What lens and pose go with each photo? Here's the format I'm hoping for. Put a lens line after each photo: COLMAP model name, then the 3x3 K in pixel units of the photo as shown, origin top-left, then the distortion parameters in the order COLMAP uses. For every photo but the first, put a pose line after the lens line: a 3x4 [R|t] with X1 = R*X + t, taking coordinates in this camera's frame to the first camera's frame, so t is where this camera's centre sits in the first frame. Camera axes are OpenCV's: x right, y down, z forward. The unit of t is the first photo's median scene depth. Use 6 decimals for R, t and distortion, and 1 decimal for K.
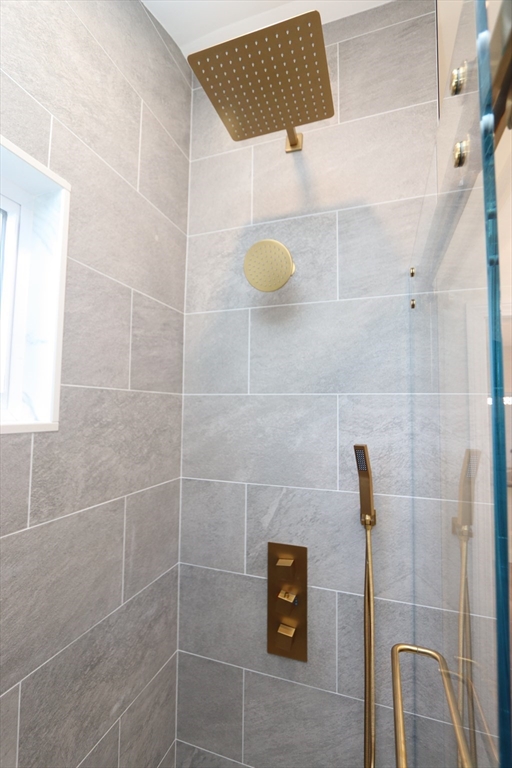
lens RADIAL K [[355.3, 0, 254.1], [0, 355.3, 384.0], [0, 0, 1]] dist [-0.010884, -0.000062]
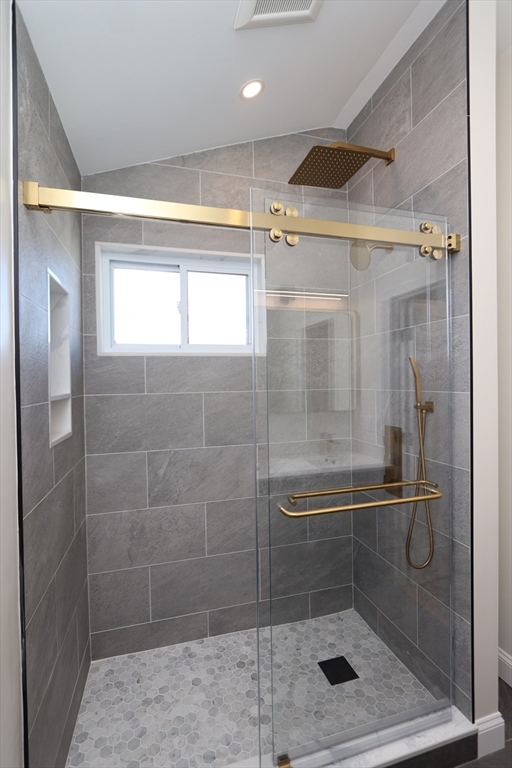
lens RADIAL K [[355.3, 0, 256.2], [0, 355.3, 383.1], [0, 0, 1]] dist [-0.010884, -0.000062]
pose [[0.586126, -0.013368, -0.810110, 1.035081], [0.078212, 0.996128, 0.040150, 0.152584], [0.806436, -0.086893, 0.584902, -0.401483]]
